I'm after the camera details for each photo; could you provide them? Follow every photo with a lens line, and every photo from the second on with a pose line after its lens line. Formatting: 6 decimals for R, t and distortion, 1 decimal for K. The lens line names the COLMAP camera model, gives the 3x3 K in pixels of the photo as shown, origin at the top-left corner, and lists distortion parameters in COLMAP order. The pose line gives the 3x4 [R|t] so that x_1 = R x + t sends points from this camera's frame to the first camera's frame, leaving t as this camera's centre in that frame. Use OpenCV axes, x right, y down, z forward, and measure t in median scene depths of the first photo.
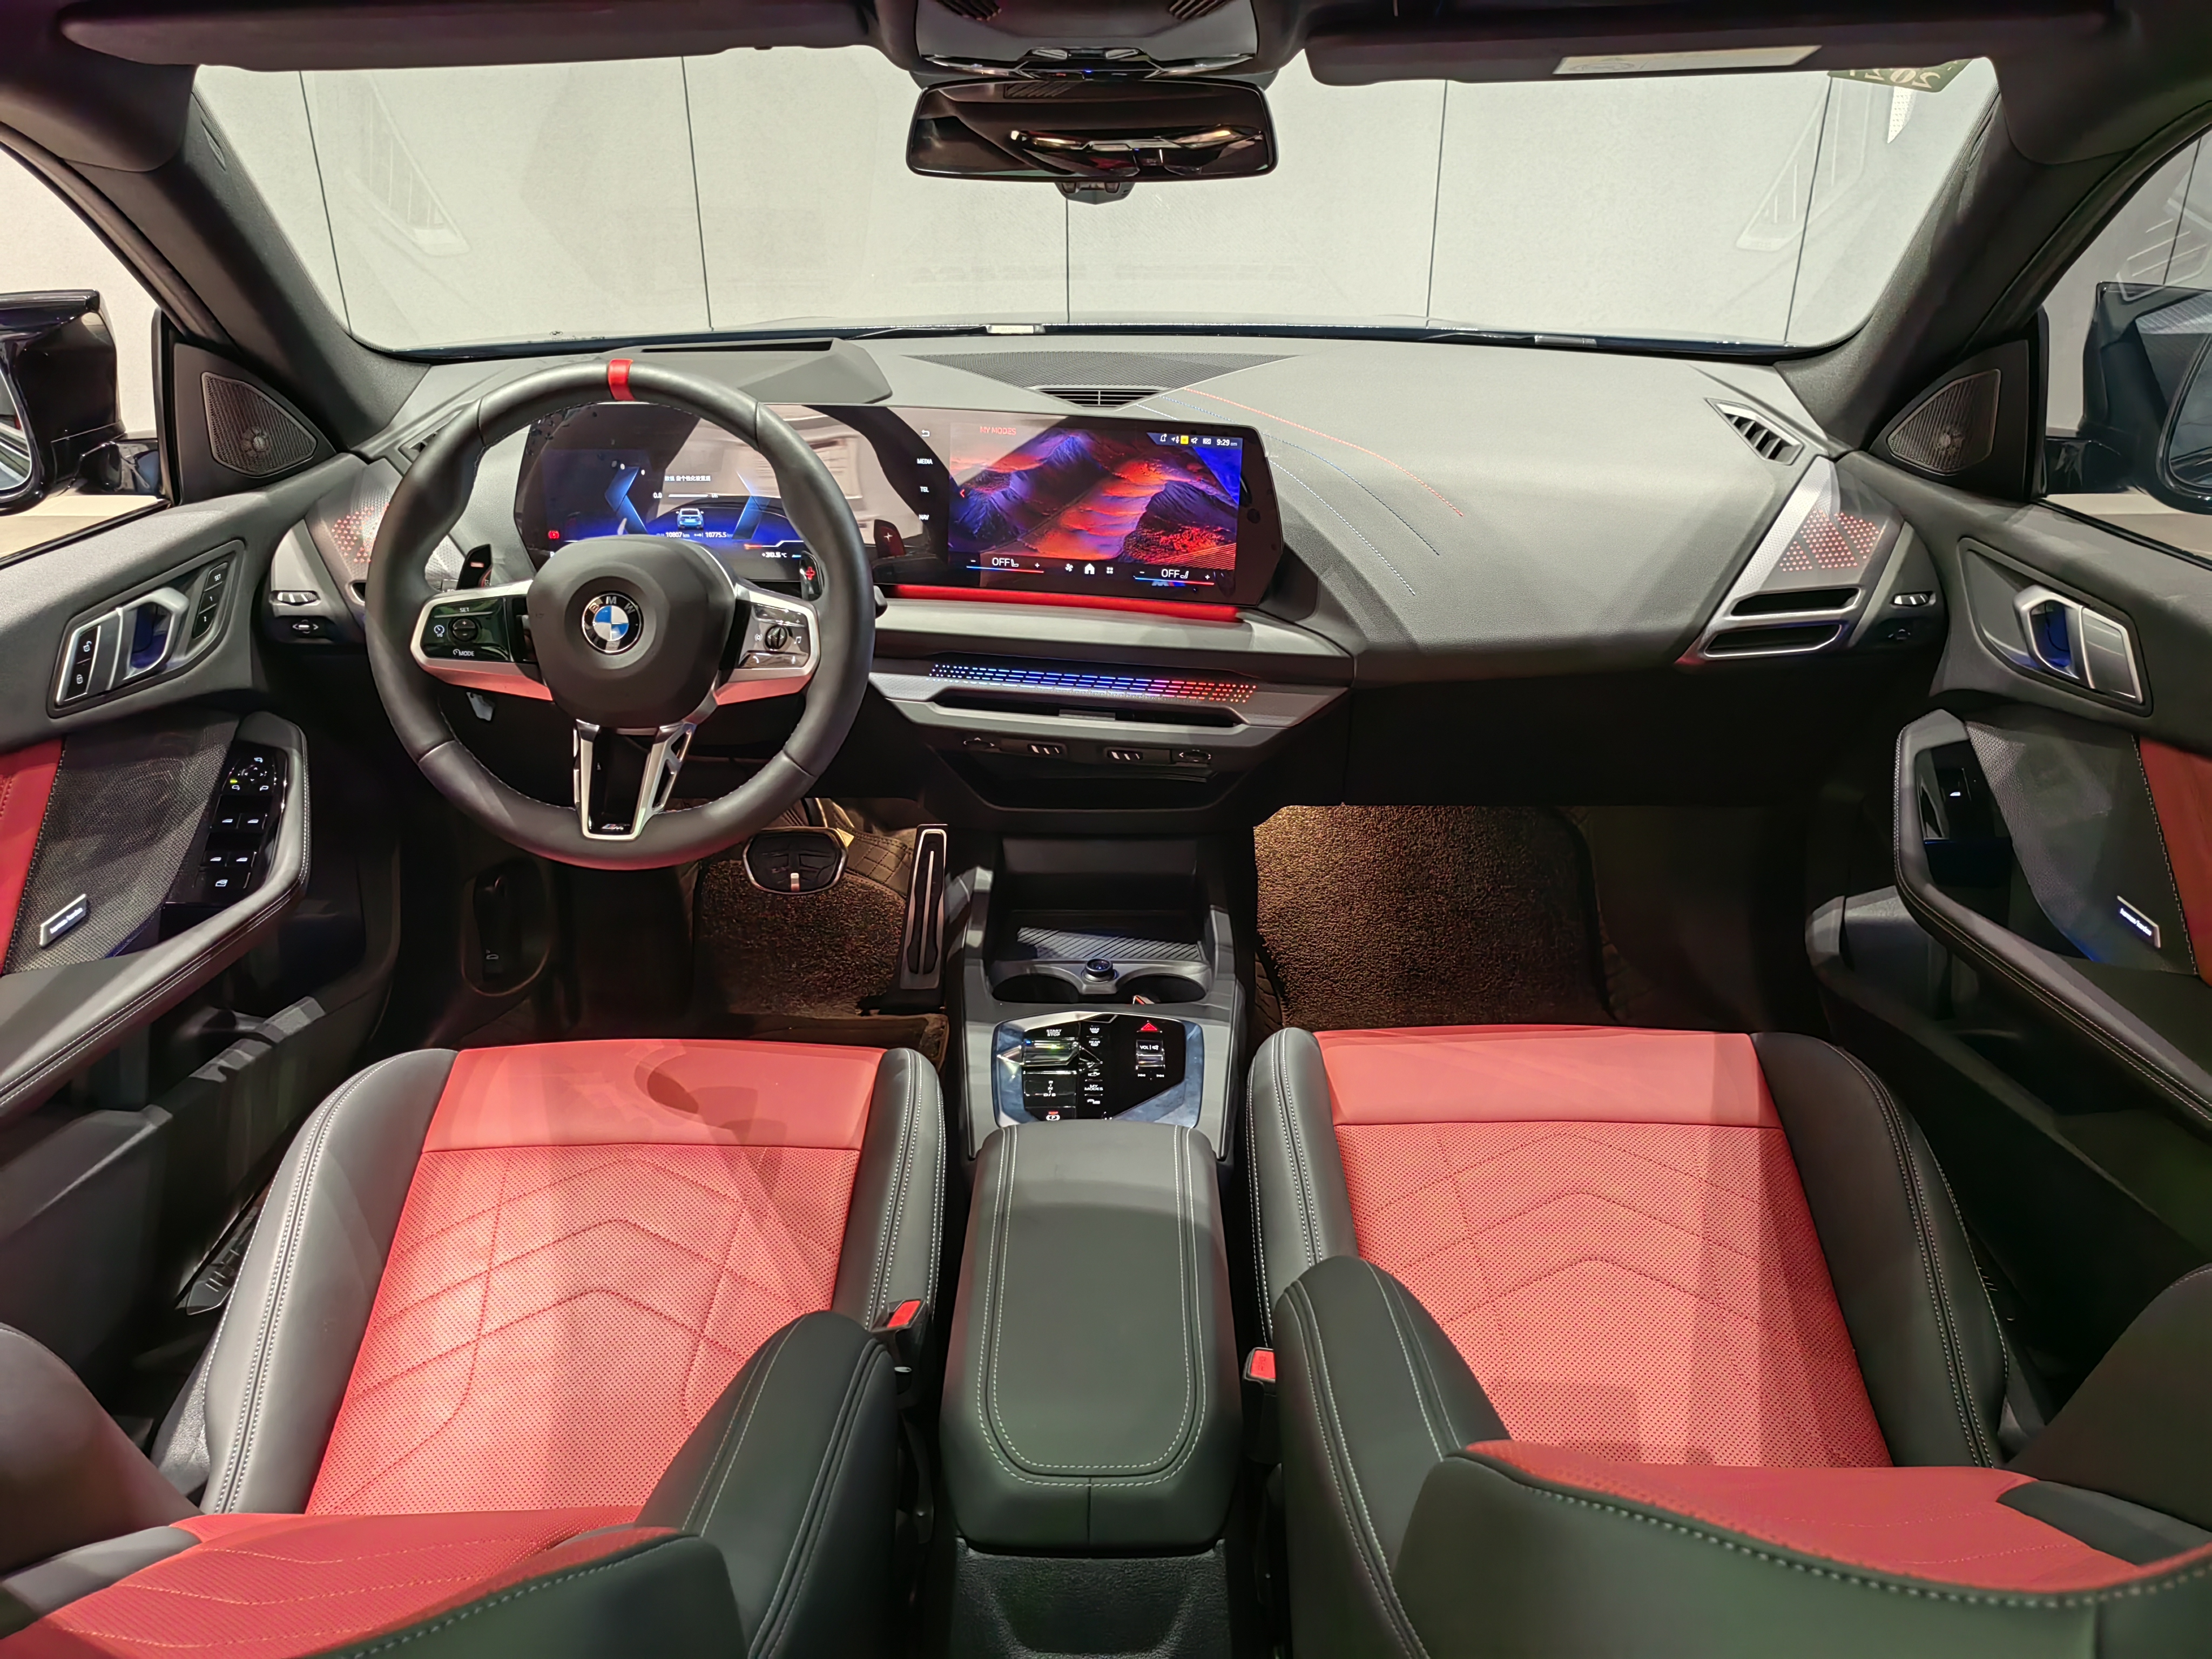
lens RADIAL K [[1601.7, 0, 1106.0], [0, 1601.7, 829.5], [0, 0, 1]] dist [-0.005259, 0.051632]
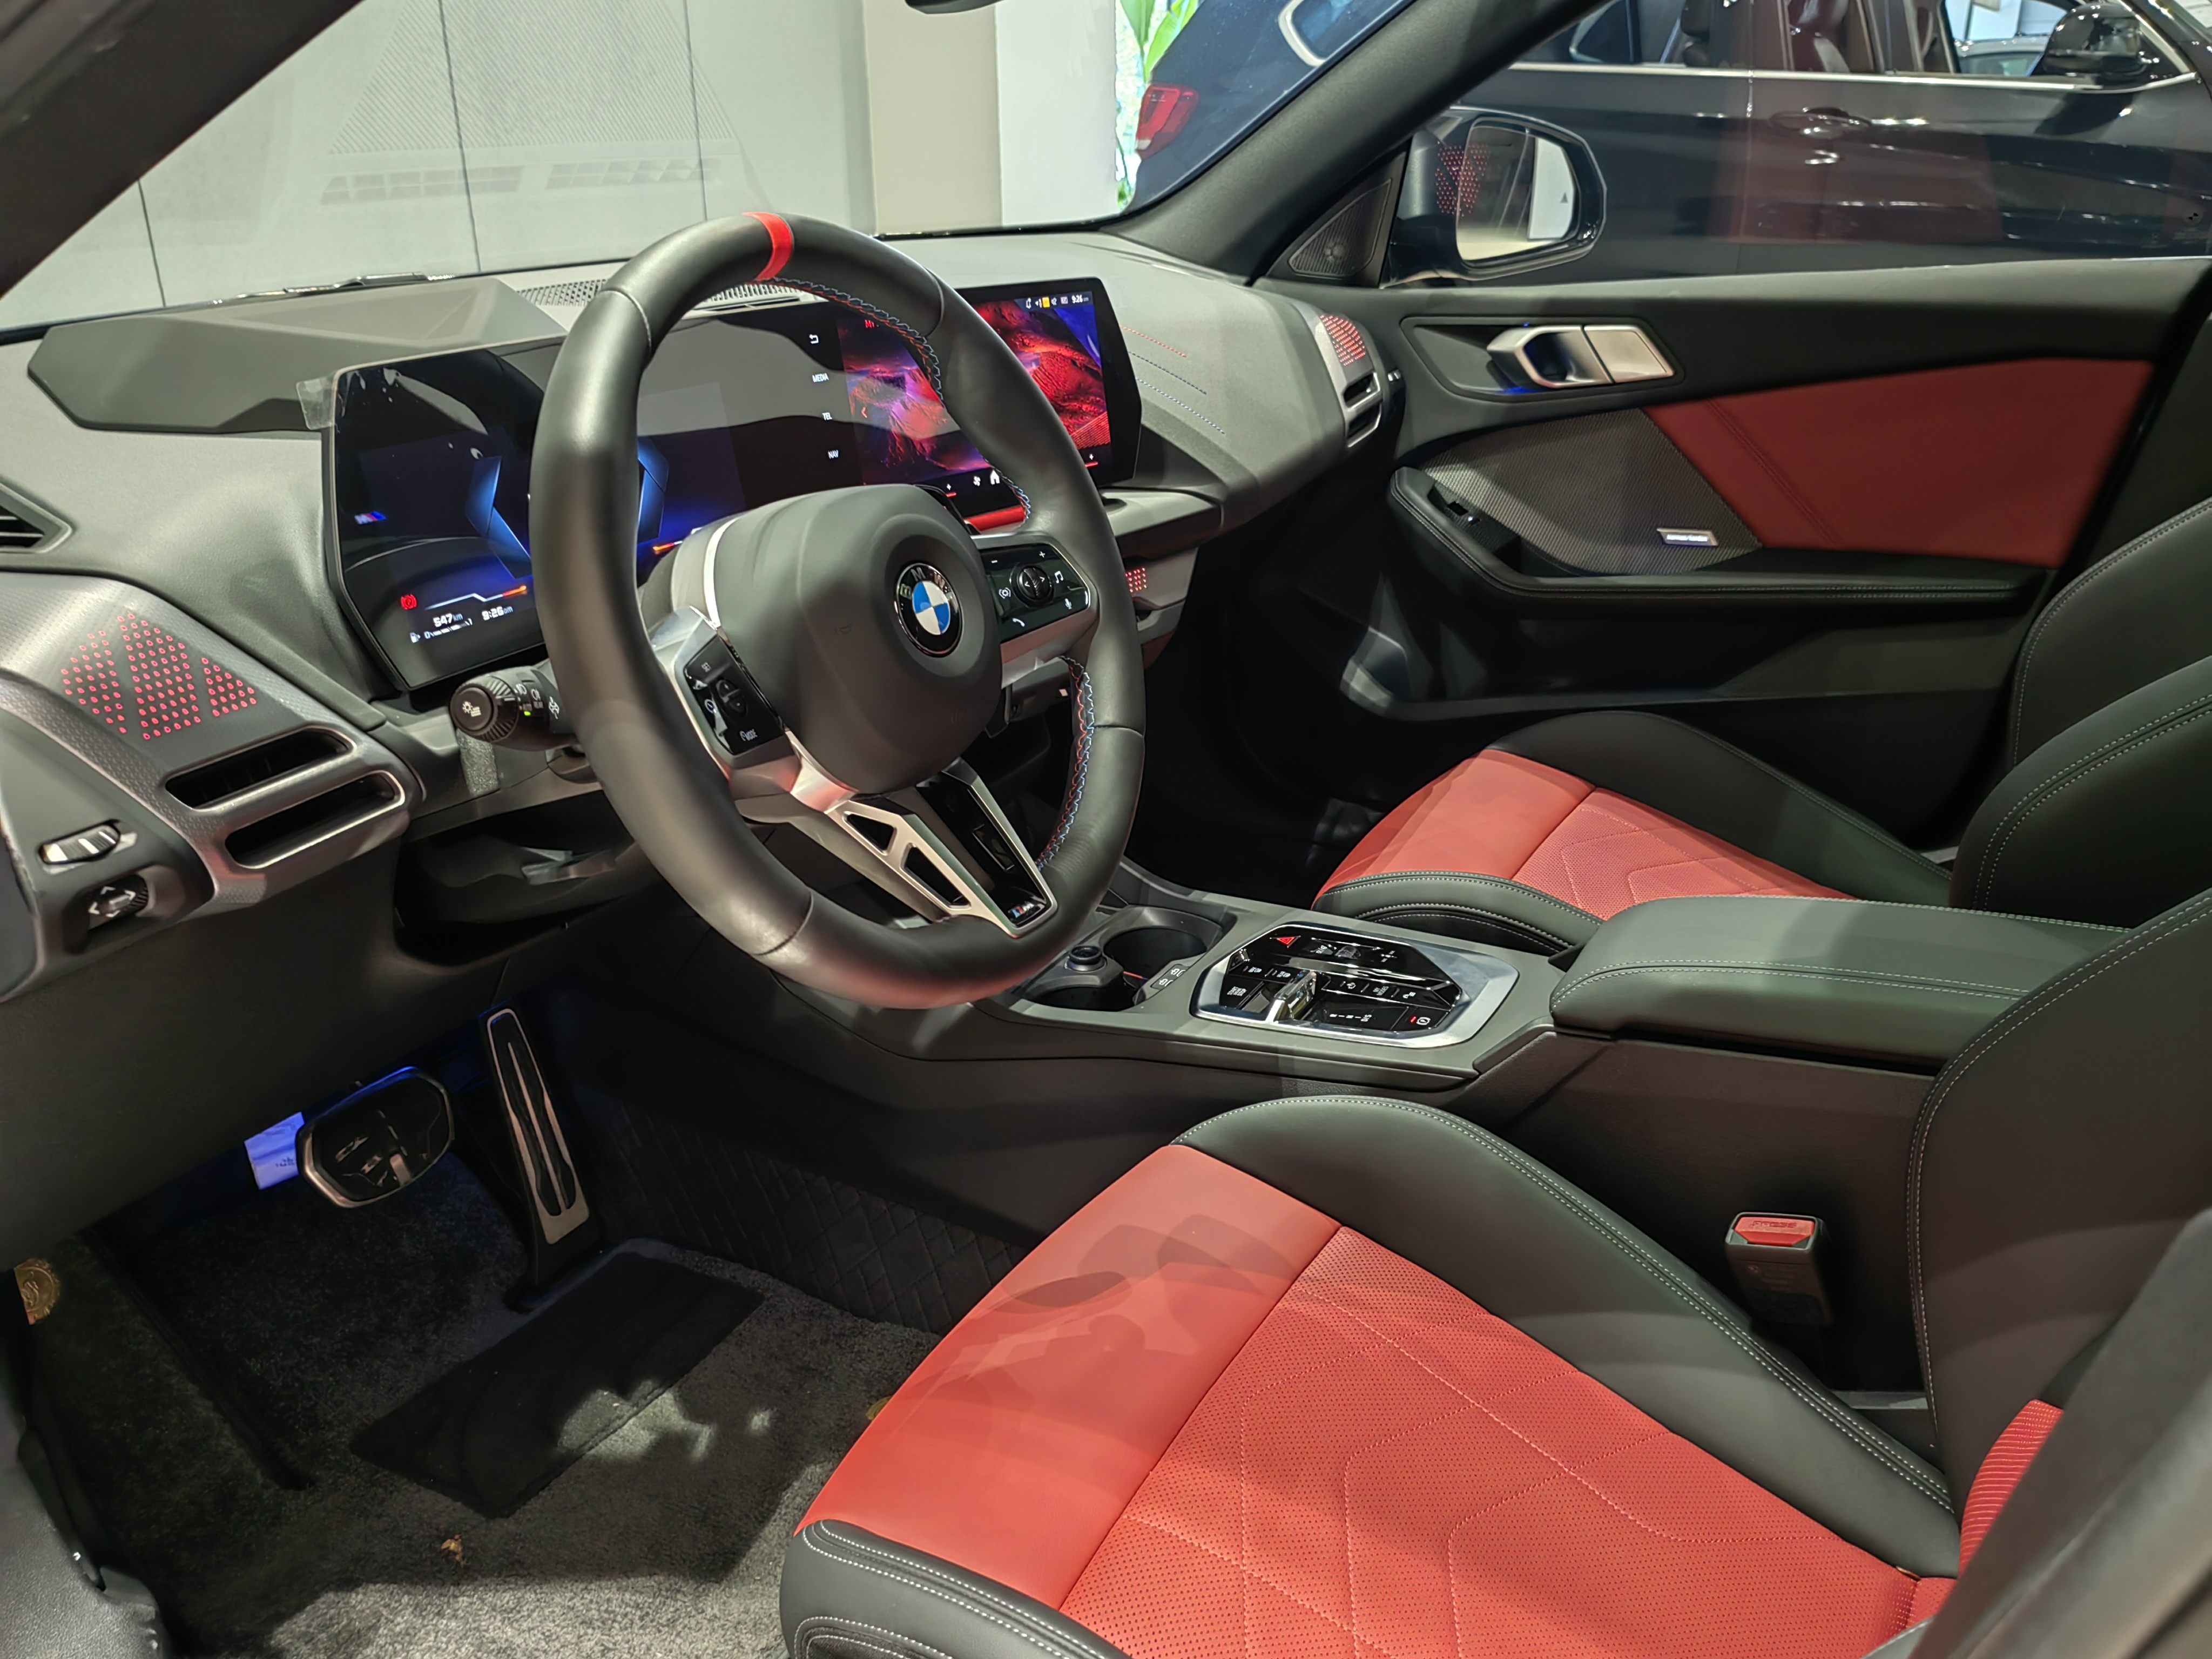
lens RADIAL K [[1736.2, 0, 1134.5], [0, 1736.2, 848.5], [0, 0, 1]] dist [-0.010887, 0.061085]
pose [[0.498122, -0.354331, 0.791406, -0.756683], [0.395221, 0.905156, 0.156502, -0.103814], [-0.771800, 0.234823, 0.590917, 0.476530]]
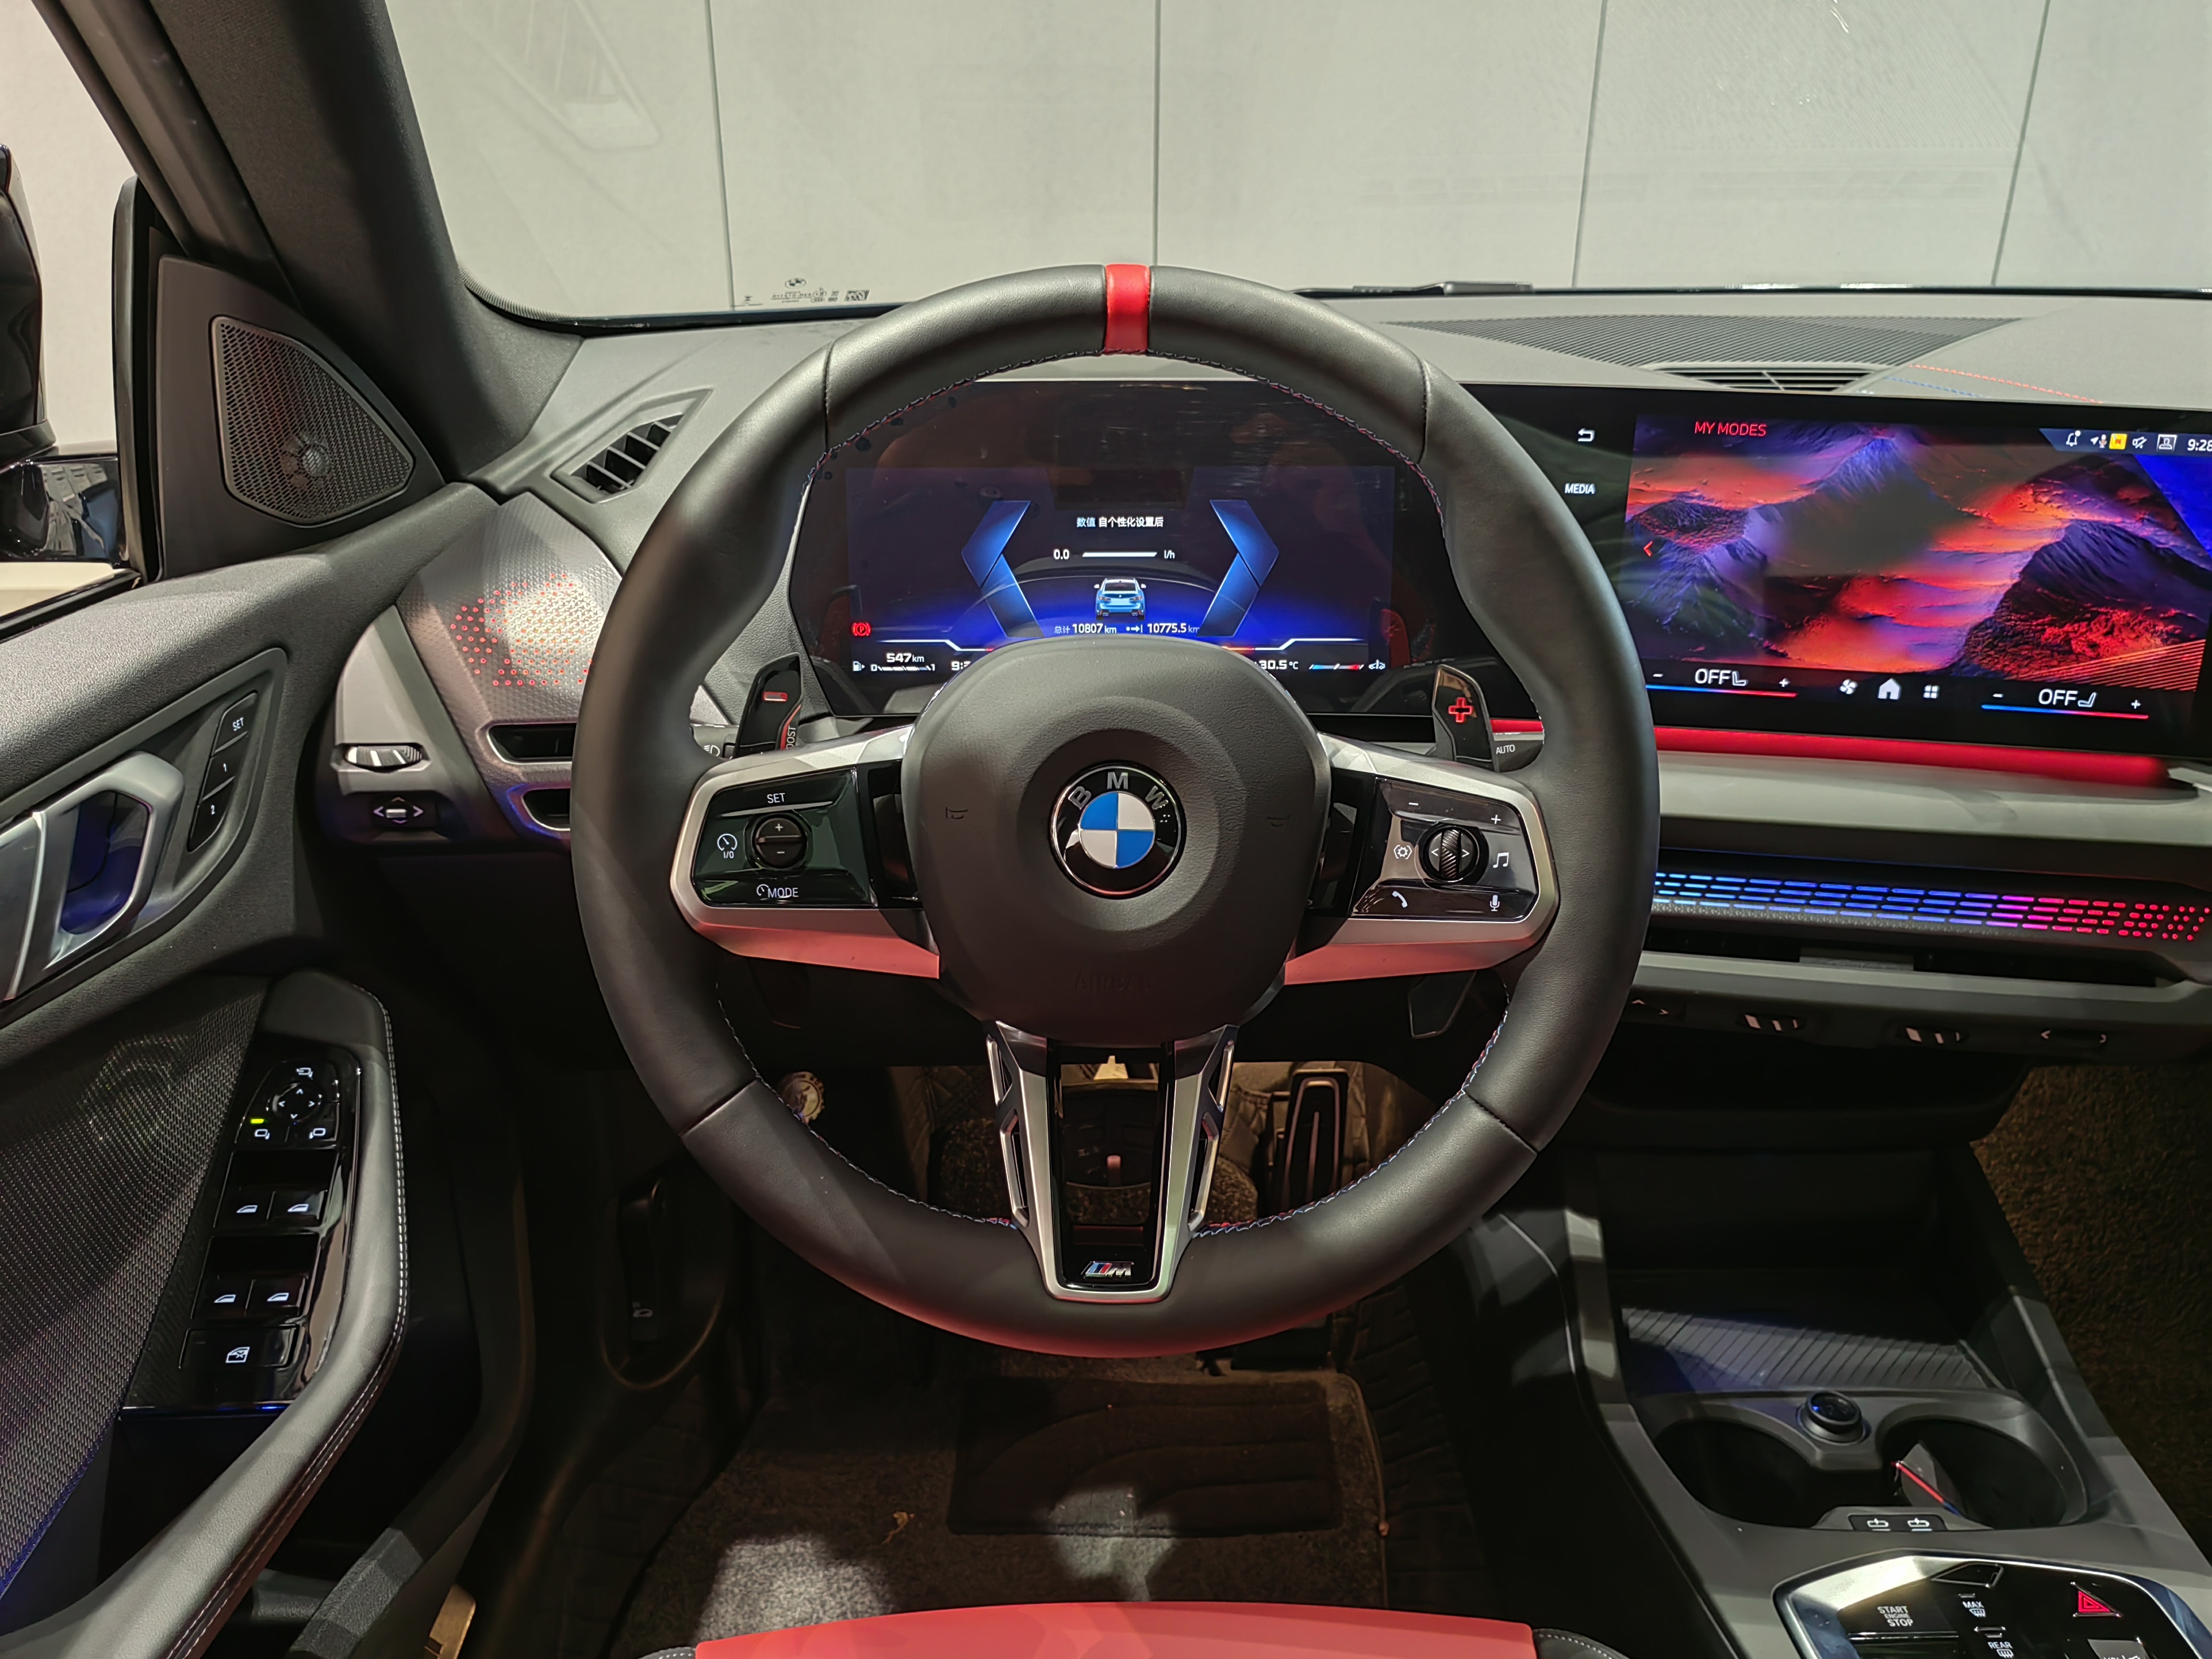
lens RADIAL K [[1736.2, 0, 1134.5], [0, 1736.2, 848.5], [0, 0, 1]] dist [-0.010887, 0.061085]
pose [[0.999849, -0.007551, 0.015667, -0.273773], [0.008189, 0.999123, -0.041072, -0.090688], [-0.015343, 0.041194, 0.999033, 0.443417]]
